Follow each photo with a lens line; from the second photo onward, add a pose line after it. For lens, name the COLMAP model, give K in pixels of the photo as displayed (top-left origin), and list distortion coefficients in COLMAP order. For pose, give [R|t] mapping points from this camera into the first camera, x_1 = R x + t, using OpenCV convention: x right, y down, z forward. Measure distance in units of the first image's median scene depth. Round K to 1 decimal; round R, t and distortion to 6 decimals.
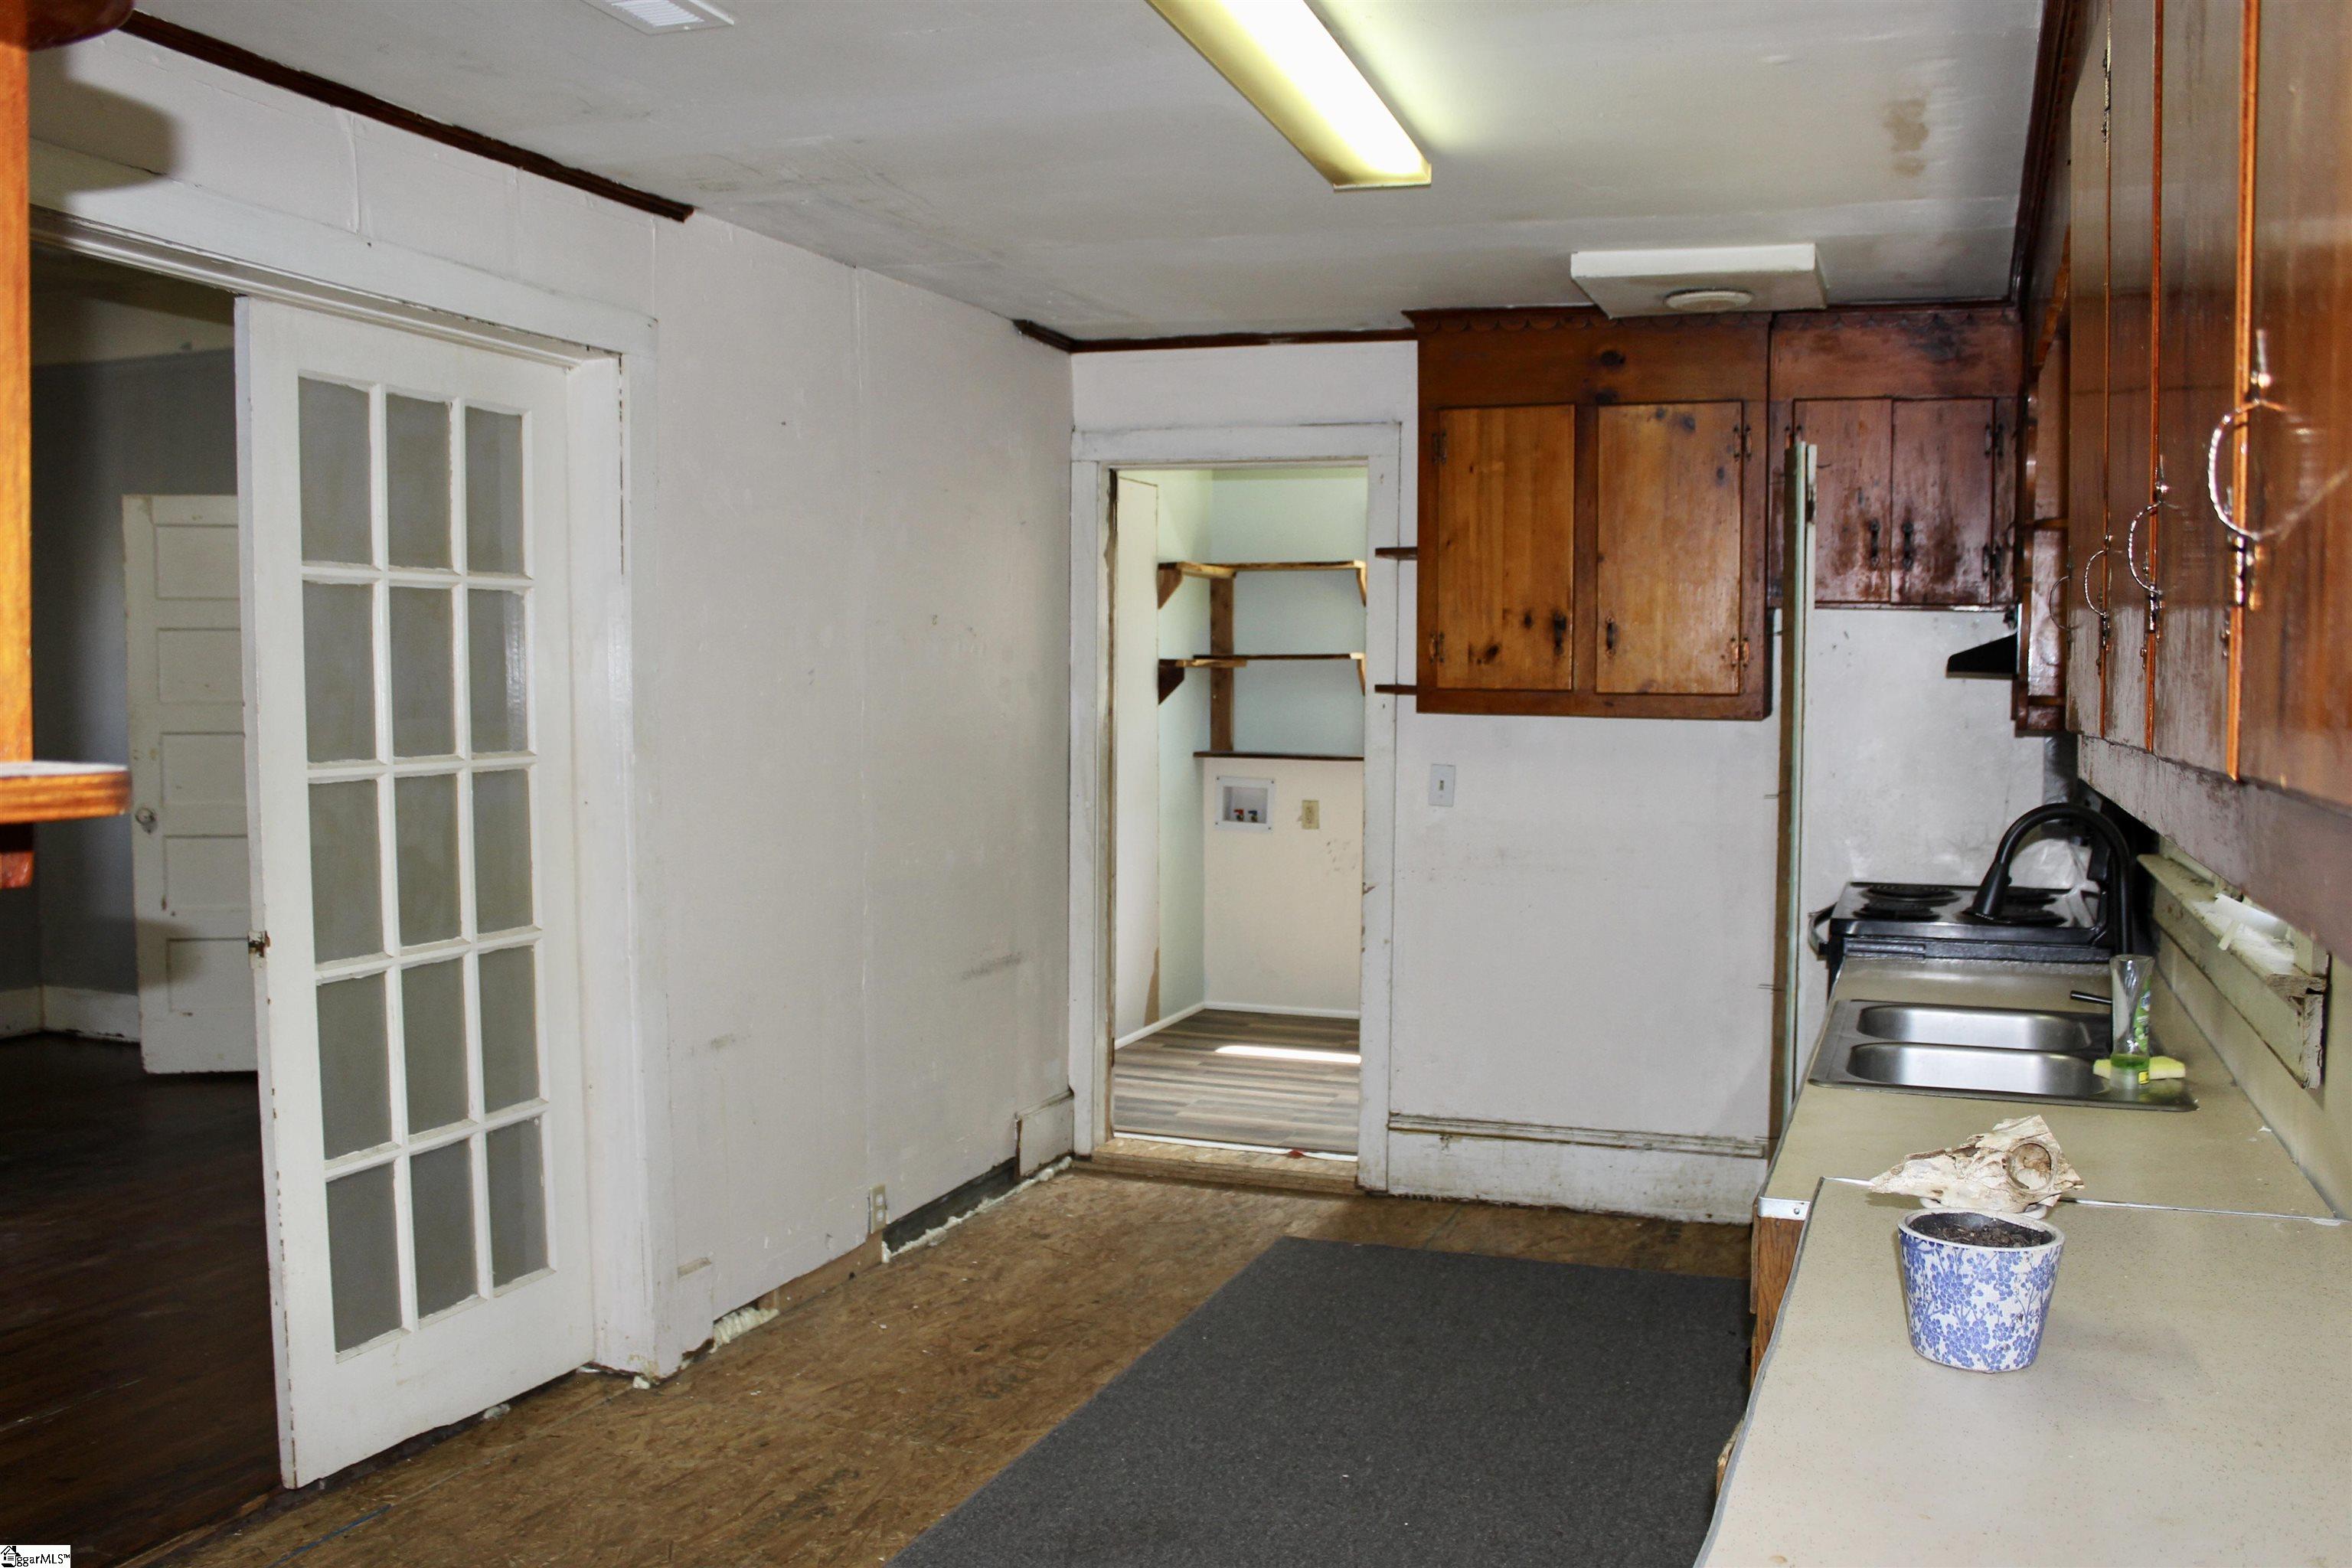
lens RADIAL K [[1948.7, 0, 1179.7], [0, 1948.7, 799.4], [0, 0, 1]] dist [-0.171693, 0.150901]
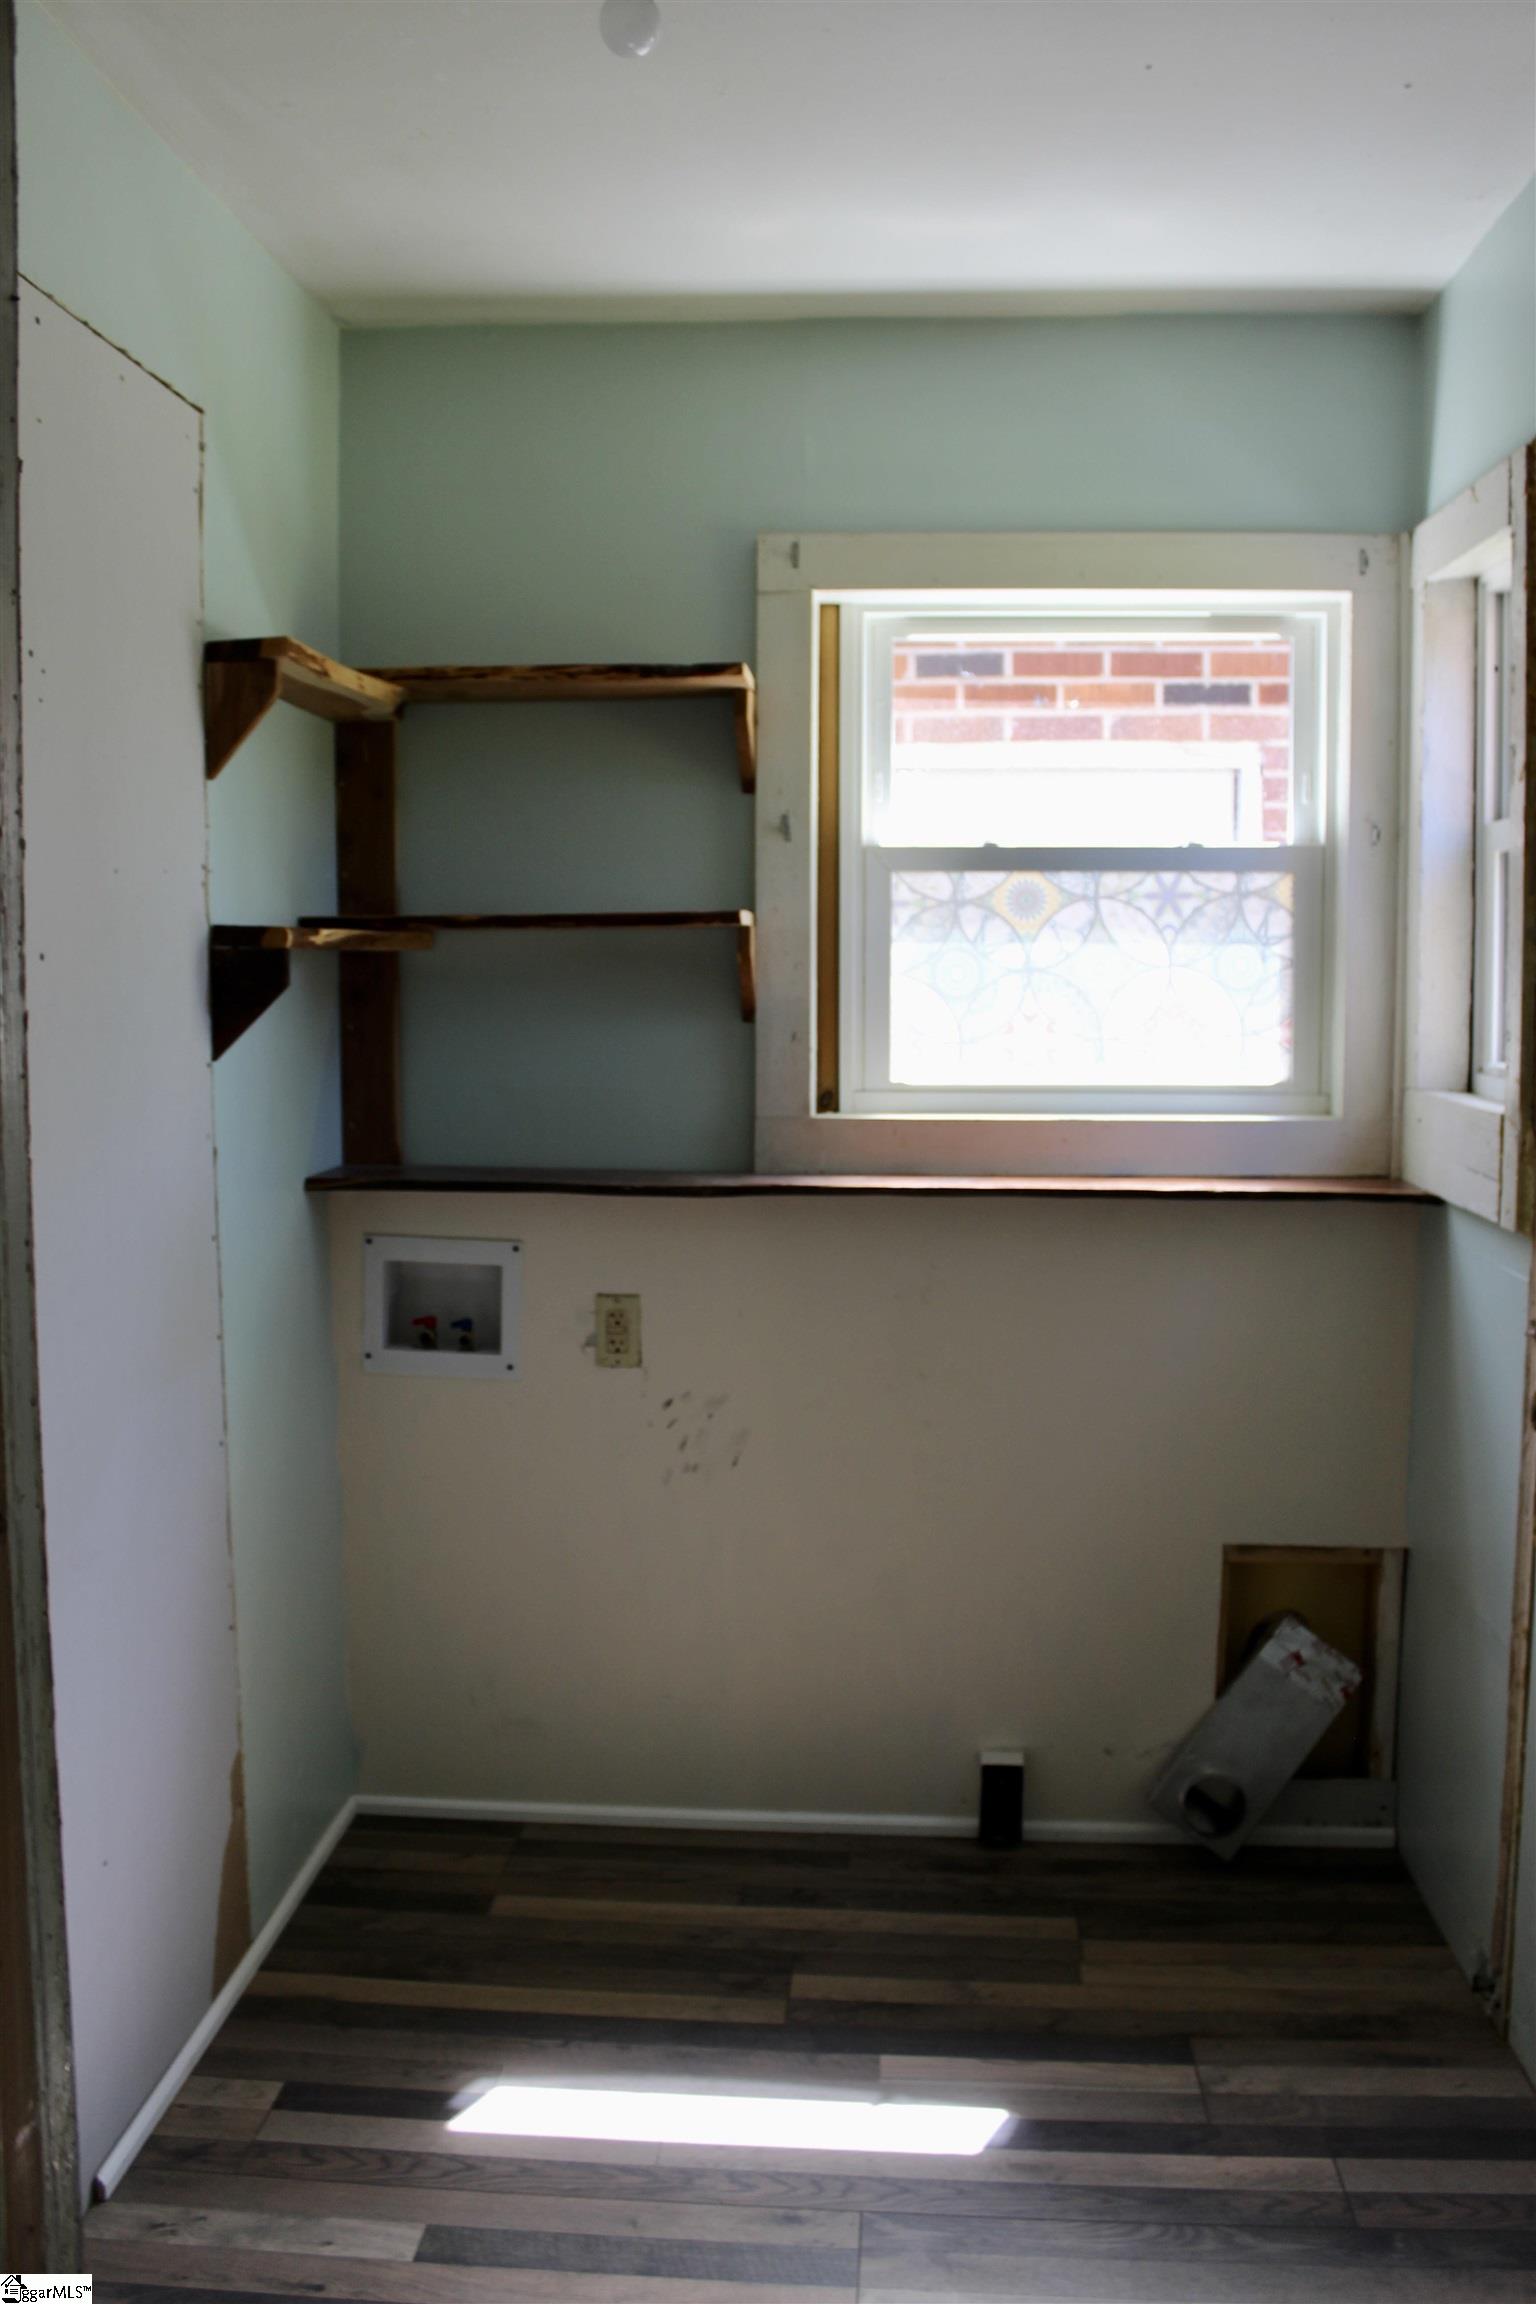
lens RADIAL K [[1908.9, 0, 768.0], [0, 1908.9, 1152.0], [0, 0, 1]] dist [-0.171693, 0.150901]
pose [[0.955513, -0.030738, 0.293342, -0.014559], [0.017907, 0.998766, 0.046327, -0.044982], [-0.294404, -0.039013, 0.954884, 0.633484]]
